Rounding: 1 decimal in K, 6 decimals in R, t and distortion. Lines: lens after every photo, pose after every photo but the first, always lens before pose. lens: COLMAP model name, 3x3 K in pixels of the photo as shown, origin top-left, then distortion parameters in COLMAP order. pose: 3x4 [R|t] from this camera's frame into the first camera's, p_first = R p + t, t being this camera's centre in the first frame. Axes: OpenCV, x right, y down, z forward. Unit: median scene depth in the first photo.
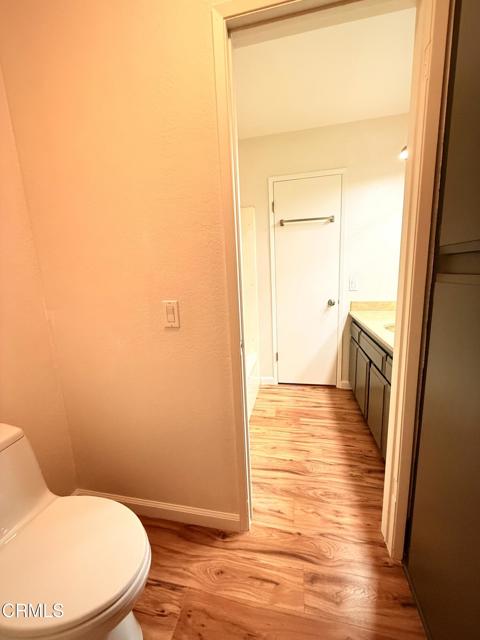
lens RADIAL K [[255.8, 0, 240.9], [0, 255.8, 319.8], [0, 0, 1]] dist [-0.000947, 0.000264]
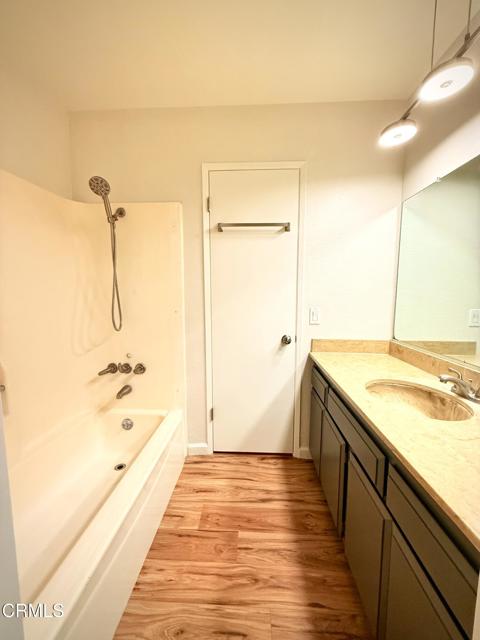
lens RADIAL K [[255.8, 0, 241.0], [0, 255.8, 319.0], [0, 0, 1]] dist [-0.000947, 0.000264]
pose [[0.985804, 0.027753, 0.165593, 0.108428], [-0.014158, 0.996472, -0.082721, -0.065976], [-0.167304, 0.079202, 0.982719, 0.312437]]
